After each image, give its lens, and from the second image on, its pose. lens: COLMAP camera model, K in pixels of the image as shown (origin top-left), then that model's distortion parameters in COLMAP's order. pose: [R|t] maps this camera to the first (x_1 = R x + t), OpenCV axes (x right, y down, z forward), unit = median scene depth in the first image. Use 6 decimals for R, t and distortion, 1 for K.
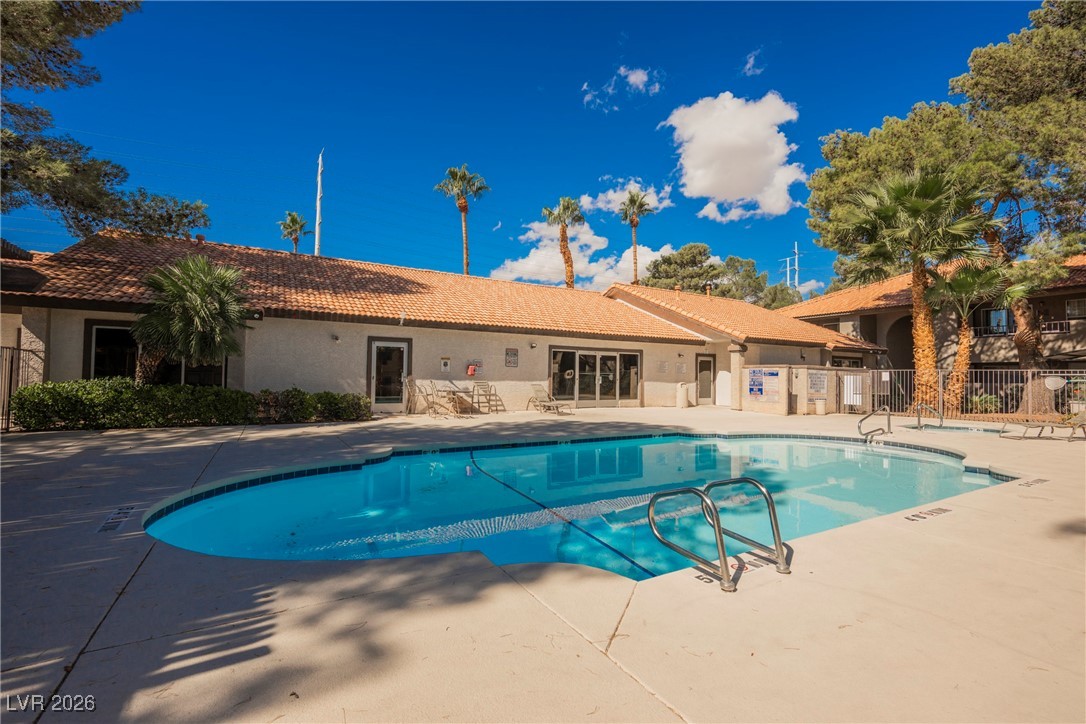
lens RADIAL K [[483.5, 0, 543.0], [0, 483.5, 362.0], [0, 0, 1]] dist [-0.015638, 0.000033]
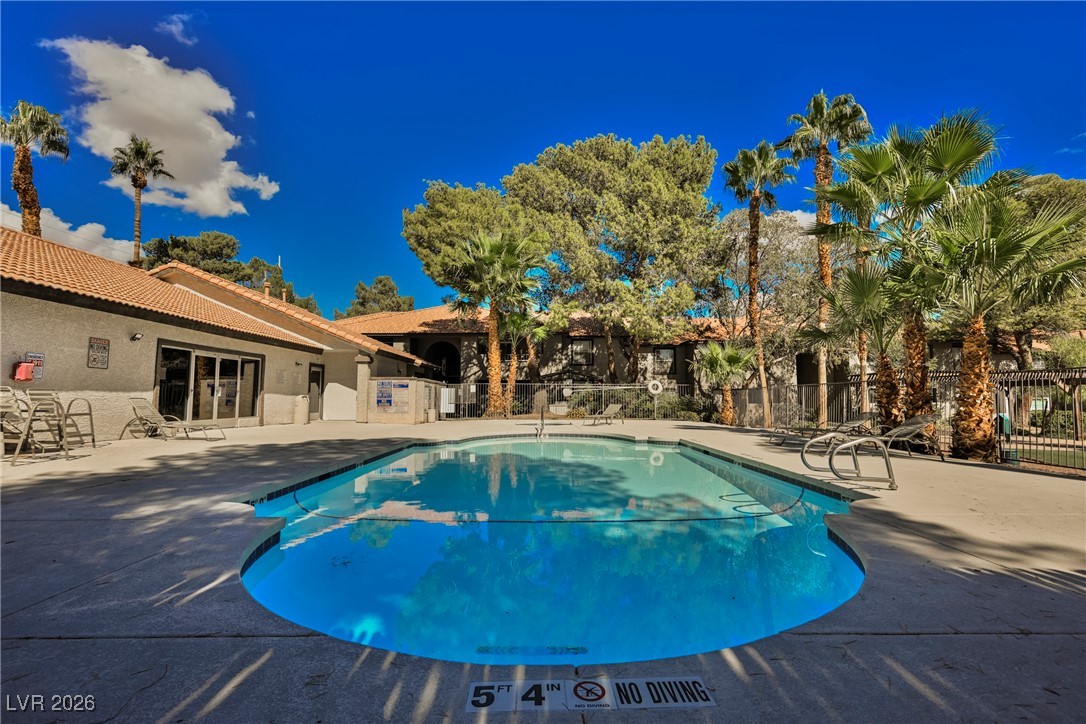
lens RADIAL K [[492.5, 0, 543.0], [0, 492.5, 362.0], [0, 0, 1]] dist [0.002237, 0.000080]
pose [[0.493748, 0.054279, 0.867909, -0.289490], [-0.023328, 0.998518, -0.049176, 0.017204], [-0.869292, 0.004034, 0.494282, 0.188422]]
